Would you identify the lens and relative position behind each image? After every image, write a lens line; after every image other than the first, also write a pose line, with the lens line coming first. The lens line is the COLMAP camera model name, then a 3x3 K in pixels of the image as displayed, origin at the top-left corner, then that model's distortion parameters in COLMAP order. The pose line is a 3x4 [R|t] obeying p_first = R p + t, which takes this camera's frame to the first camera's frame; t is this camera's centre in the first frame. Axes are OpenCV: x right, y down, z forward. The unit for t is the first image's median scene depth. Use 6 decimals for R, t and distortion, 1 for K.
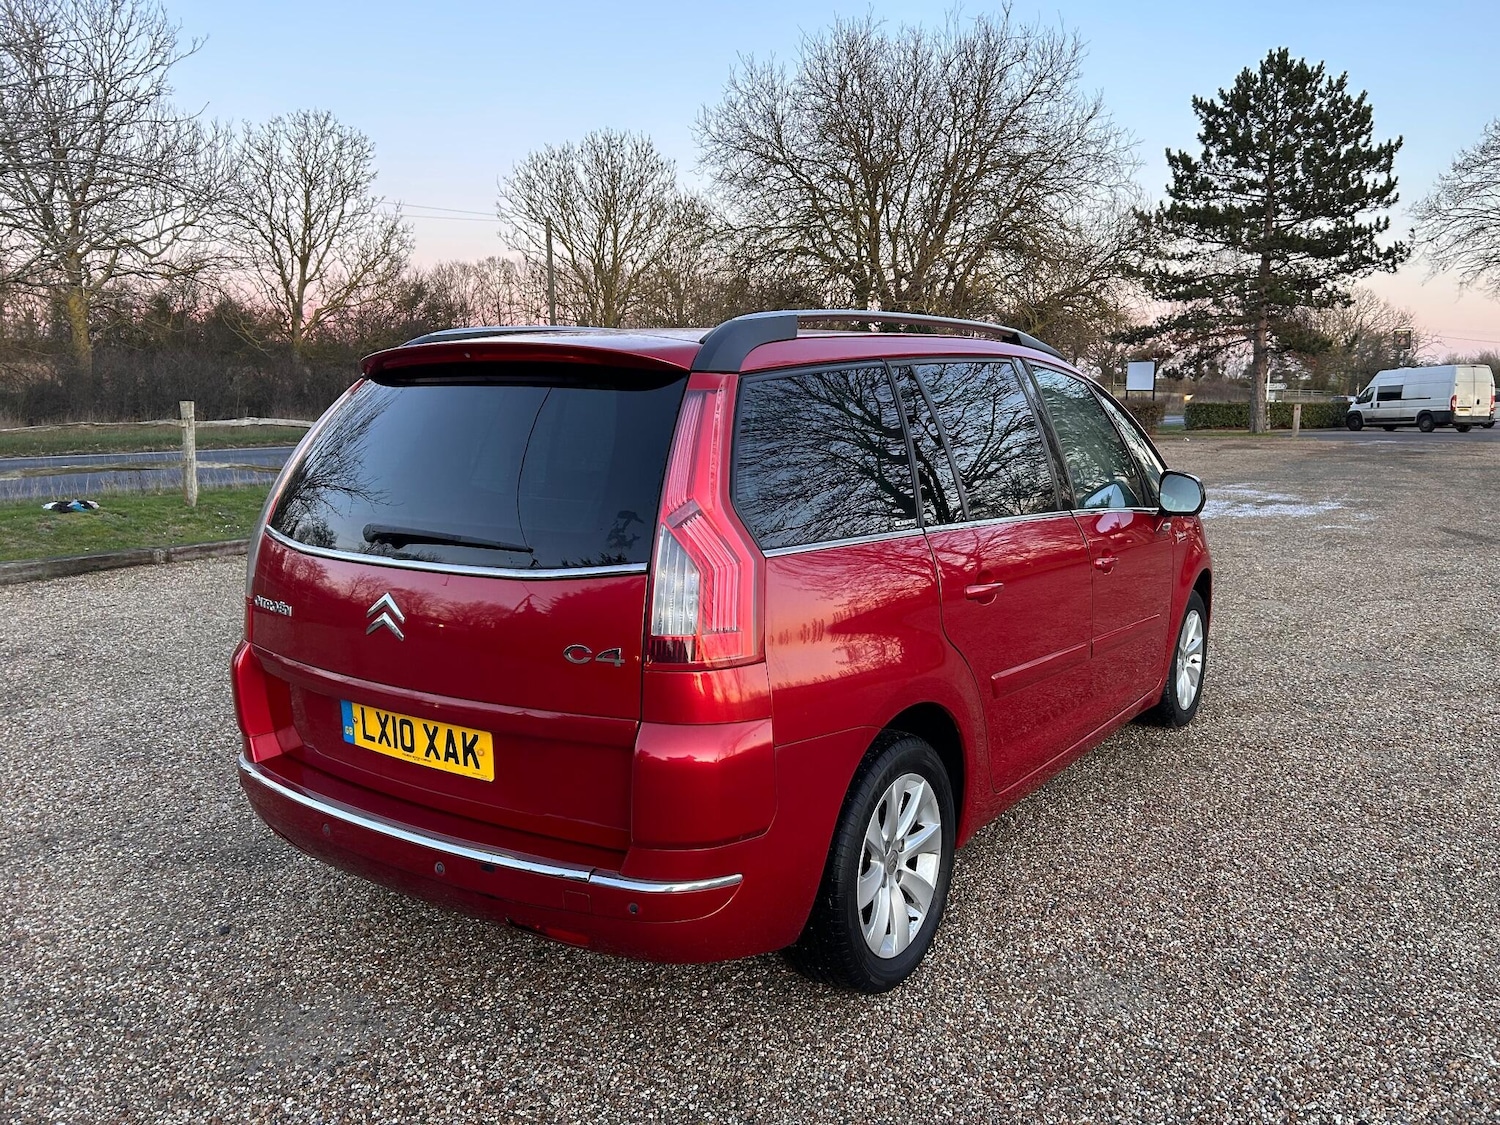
lens RADIAL K [[1127.2, 0, 760.0], [0, 1127.2, 561.9], [0, 0, 1]] dist [0.050293, -0.049528]
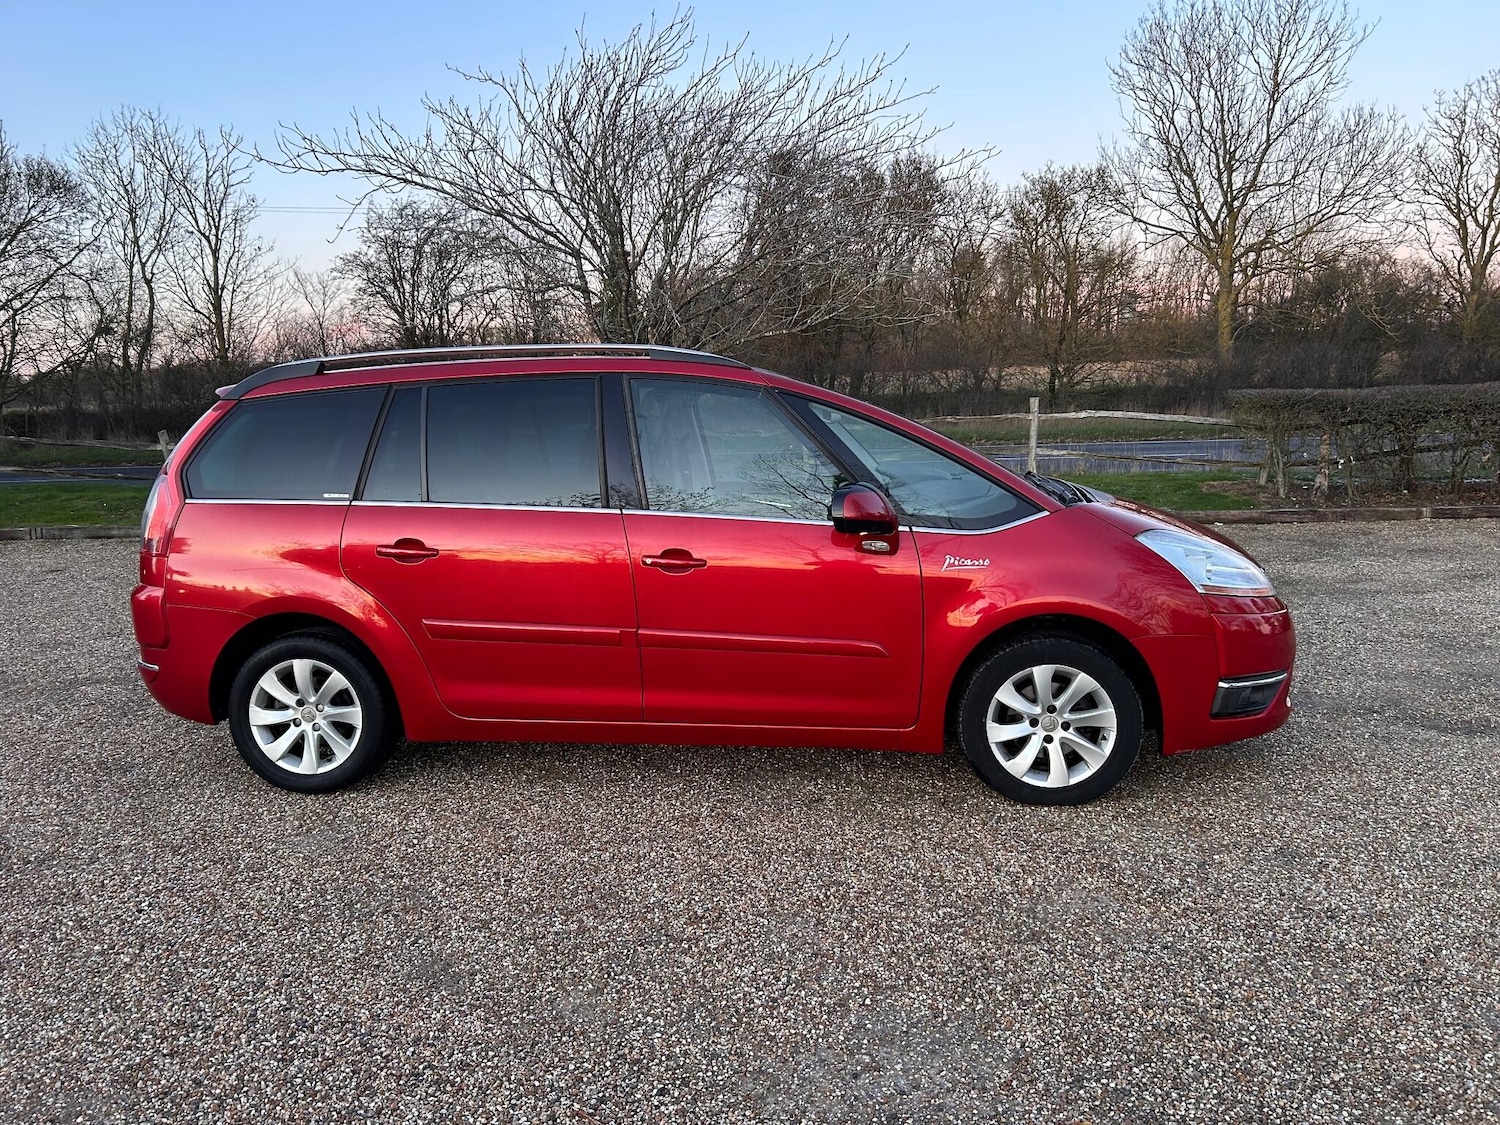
lens RADIAL K [[1127.2, 0, 742.0], [0, 1127.2, 551.5], [0, 0, 1]] dist [0.050293, -0.049528]
pose [[0.472501, 0.105880, -0.874947, 0.154508], [-0.102821, 0.992601, 0.064590, -0.010312], [0.875312, 0.059444, 0.479892, 0.068500]]
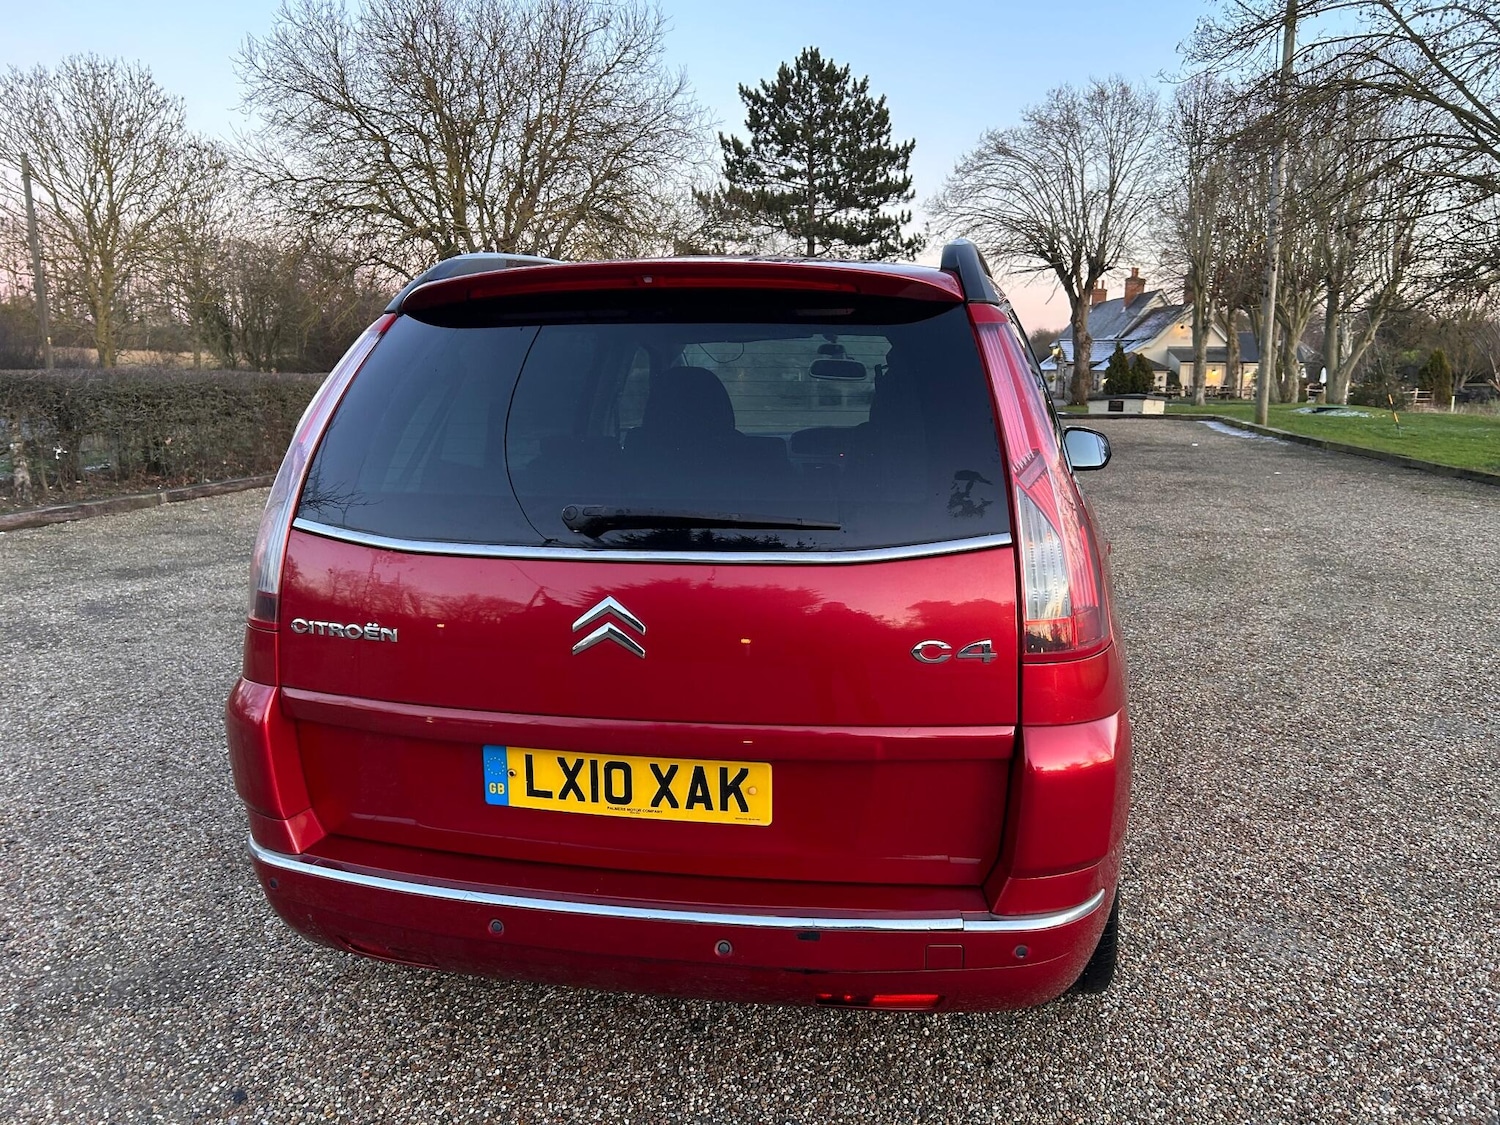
lens RADIAL K [[1127.2, 0, 759.9], [0, 1127.2, 566.1], [0, 0, 1]] dist [0.050293, -0.049528]
pose [[0.919824, -0.067576, 0.386468, -0.042221], [0.058199, 0.997658, 0.035928, -0.001071], [-0.387991, -0.010555, 0.921603, 0.022620]]
